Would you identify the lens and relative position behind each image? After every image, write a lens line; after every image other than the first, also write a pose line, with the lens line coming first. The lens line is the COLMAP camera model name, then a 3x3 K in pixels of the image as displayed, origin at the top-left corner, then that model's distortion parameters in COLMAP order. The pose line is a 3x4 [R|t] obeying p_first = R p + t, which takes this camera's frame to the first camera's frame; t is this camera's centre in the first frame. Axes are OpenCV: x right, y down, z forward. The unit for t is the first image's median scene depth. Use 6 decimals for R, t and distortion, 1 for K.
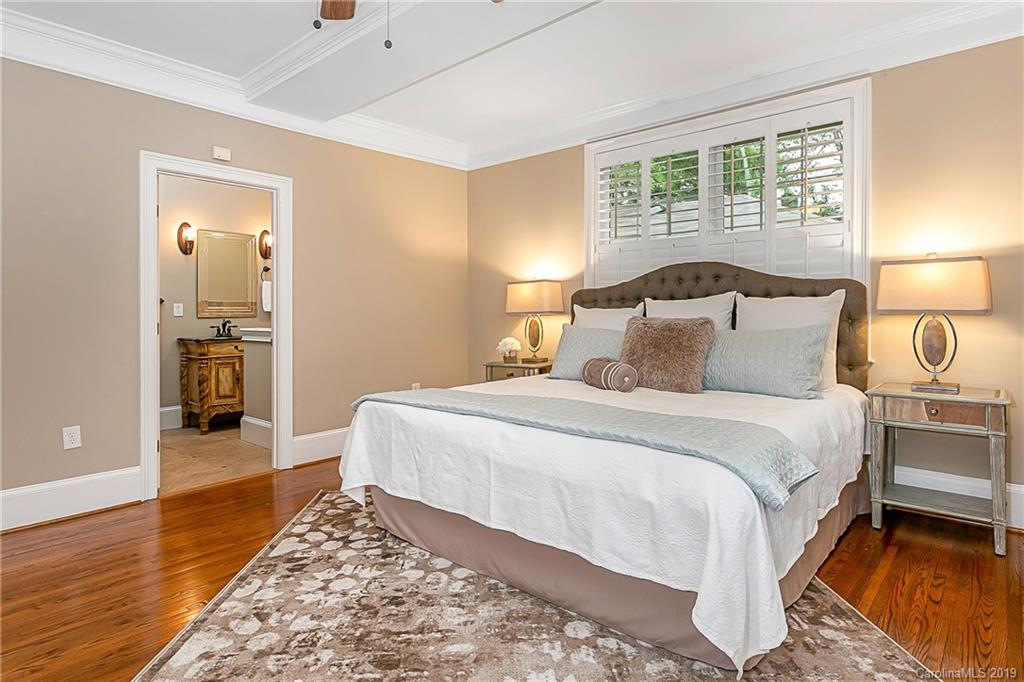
lens RADIAL K [[577.2, 0, 507.4], [0, 577.2, 311.0], [0, 0, 1]] dist [0.006214, 0.001037]
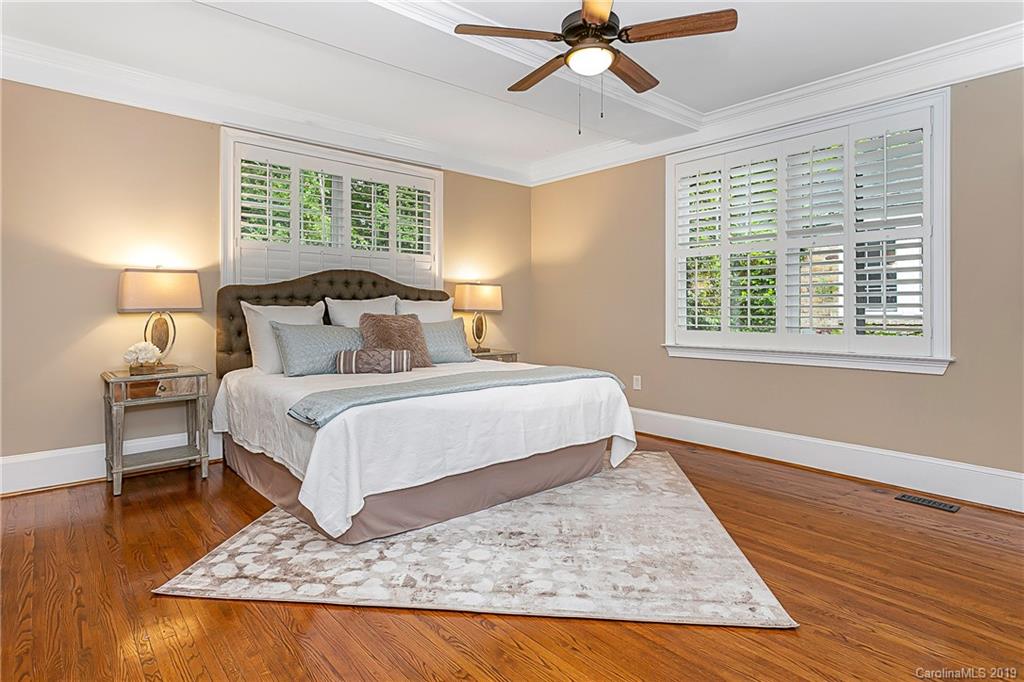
lens RADIAL K [[582.3, 0, 533.4], [0, 582.3, 312.5], [0, 0, 1]] dist [-0.002334, 0.000785]
pose [[0.065818, 0.001641, 0.997830, -1.100656], [-0.006971, 0.999975, -0.001185, 0.006982], [-0.997807, -0.006878, 0.065828, 0.652353]]
